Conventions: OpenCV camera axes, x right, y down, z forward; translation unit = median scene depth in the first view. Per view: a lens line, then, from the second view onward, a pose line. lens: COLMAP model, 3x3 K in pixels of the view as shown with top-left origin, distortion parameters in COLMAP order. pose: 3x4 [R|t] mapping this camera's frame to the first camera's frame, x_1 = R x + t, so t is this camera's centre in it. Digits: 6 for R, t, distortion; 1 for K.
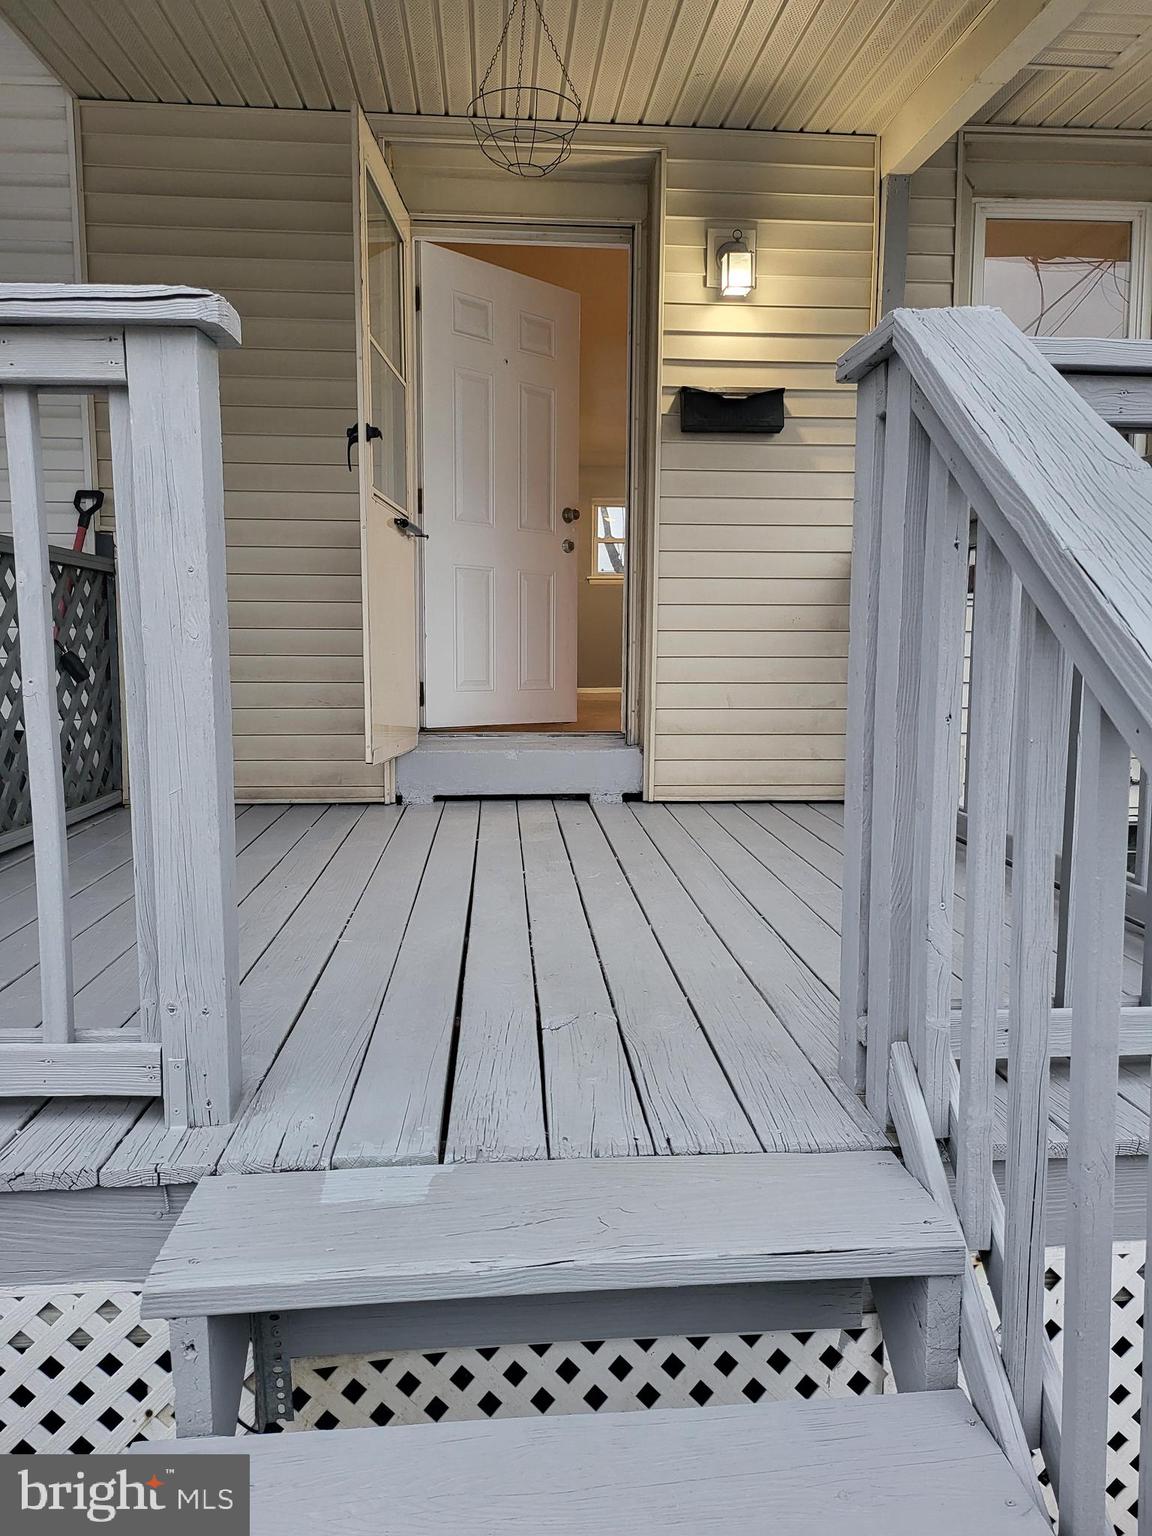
lens RADIAL K [[1076.7, 0, 574.2], [0, 1076.7, 765.8], [0, 0, 1]] dist [0.053031, -0.049846]
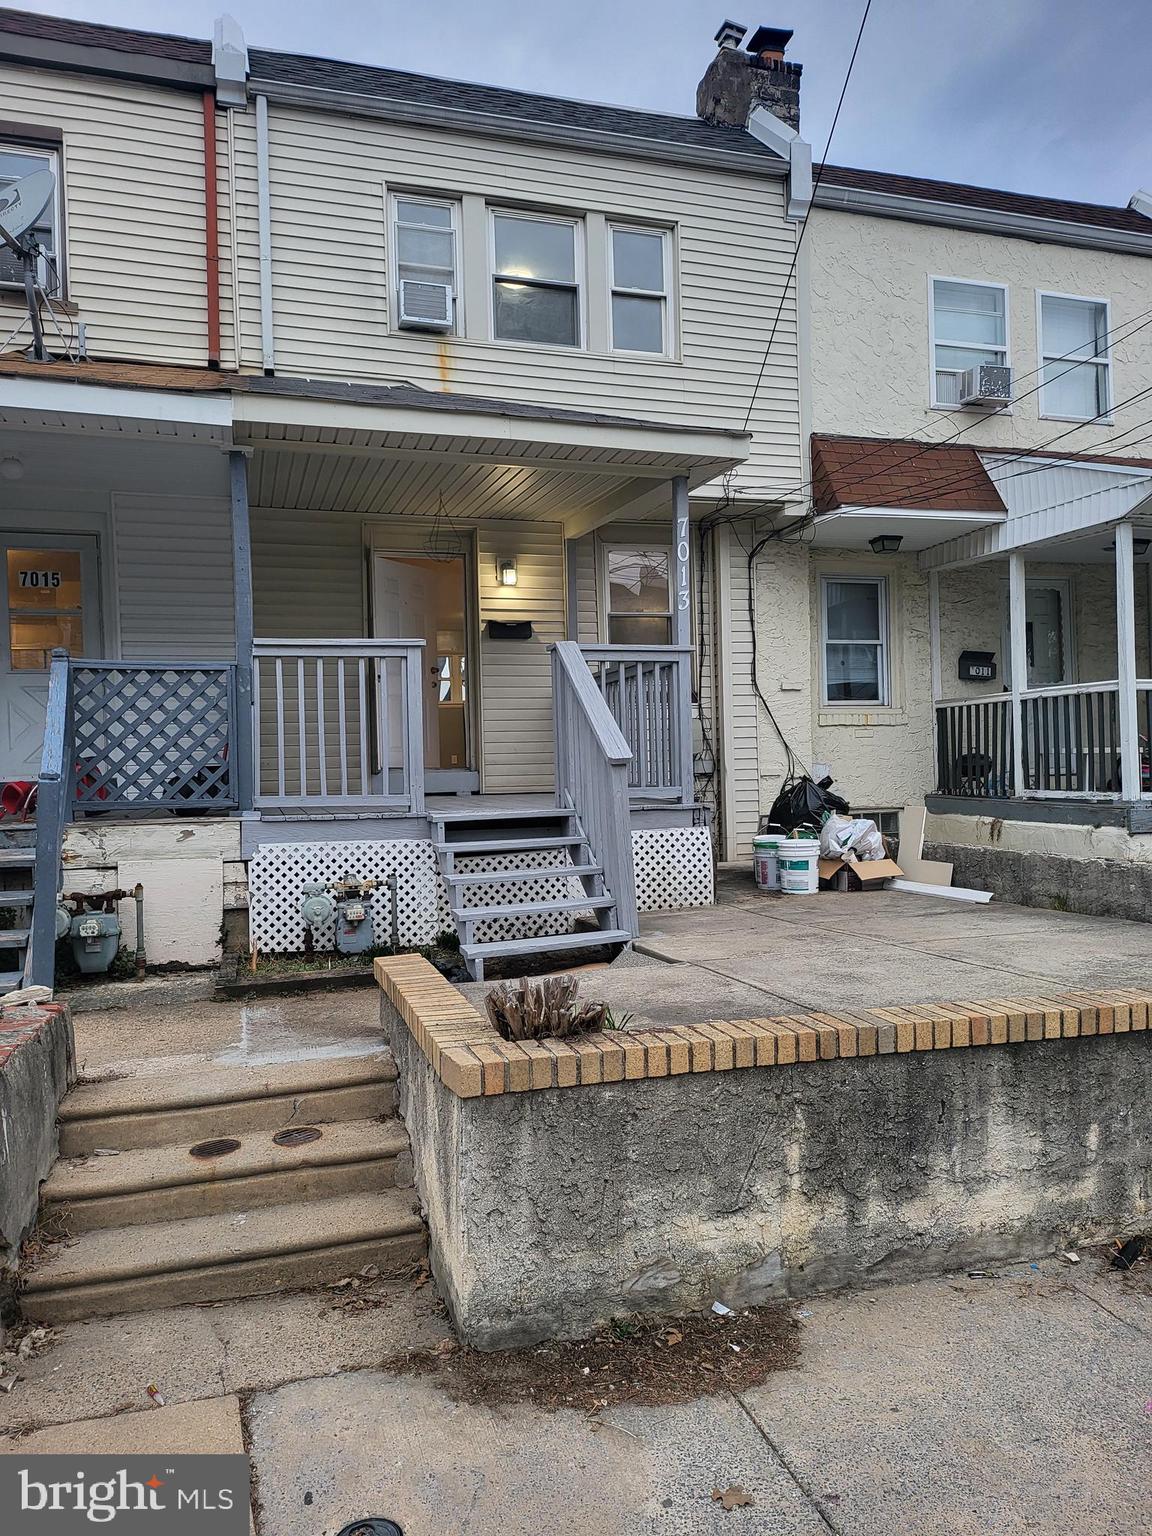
lens RADIAL K [[1076.7, 0, 575.3], [0, 1076.7, 764.9], [0, 0, 1]] dist [0.053031, -0.049846]
pose [[0.973263, -0.029075, 0.227846, -0.270935], [0.056478, 0.991795, -0.114689, 0.256378], [-0.222642, 0.124491, 0.966919, -1.326183]]
